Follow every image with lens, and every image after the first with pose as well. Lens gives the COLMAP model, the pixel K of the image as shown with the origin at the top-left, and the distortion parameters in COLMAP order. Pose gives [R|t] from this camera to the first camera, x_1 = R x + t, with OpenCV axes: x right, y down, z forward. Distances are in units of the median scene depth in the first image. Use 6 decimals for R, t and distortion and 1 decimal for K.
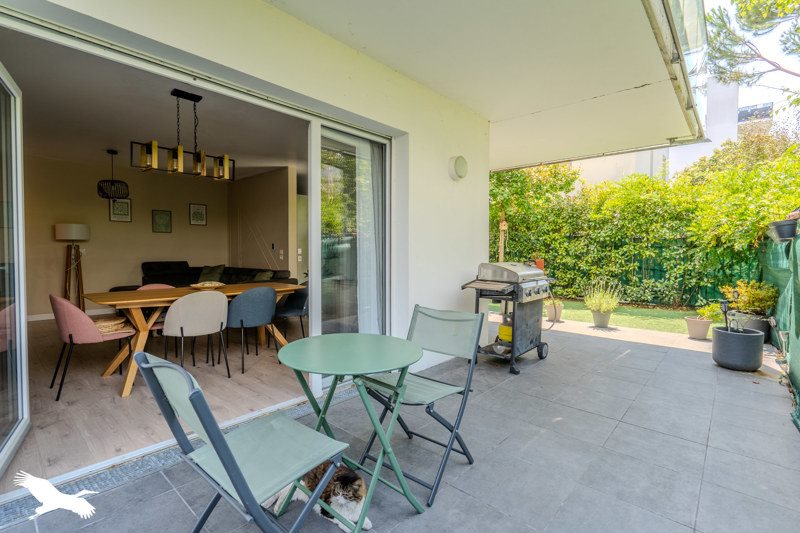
lens RADIAL K [[370.2, 0, 401.1], [0, 370.2, 262.6], [0, 0, 1]] dist [0.000489, 0.000085]
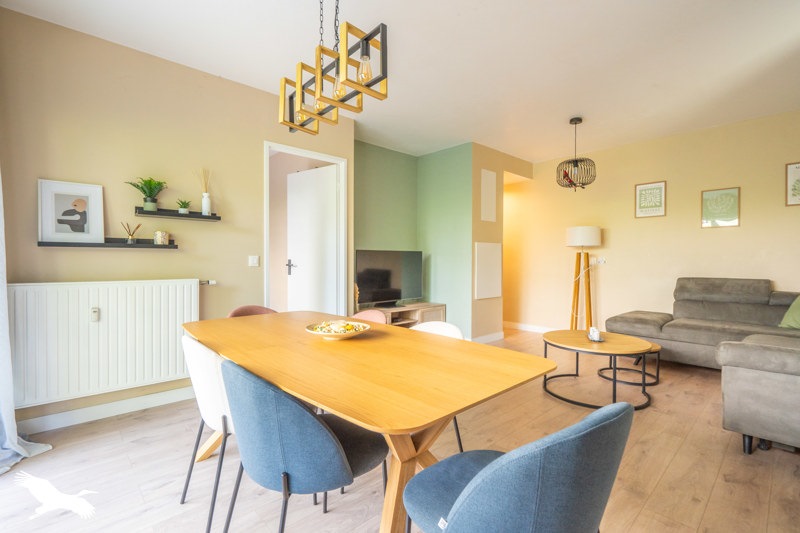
lens RADIAL K [[370.2, 0, 400.1], [0, 370.2, 265.4], [0, 0, 1]] dist [0.000489, 0.000085]
pose [[-0.101290, 0.006554, -0.994835, -0.027561], [-0.030543, 0.999486, 0.009694, -0.012288], [0.994388, 0.031367, -0.101037, 0.537193]]
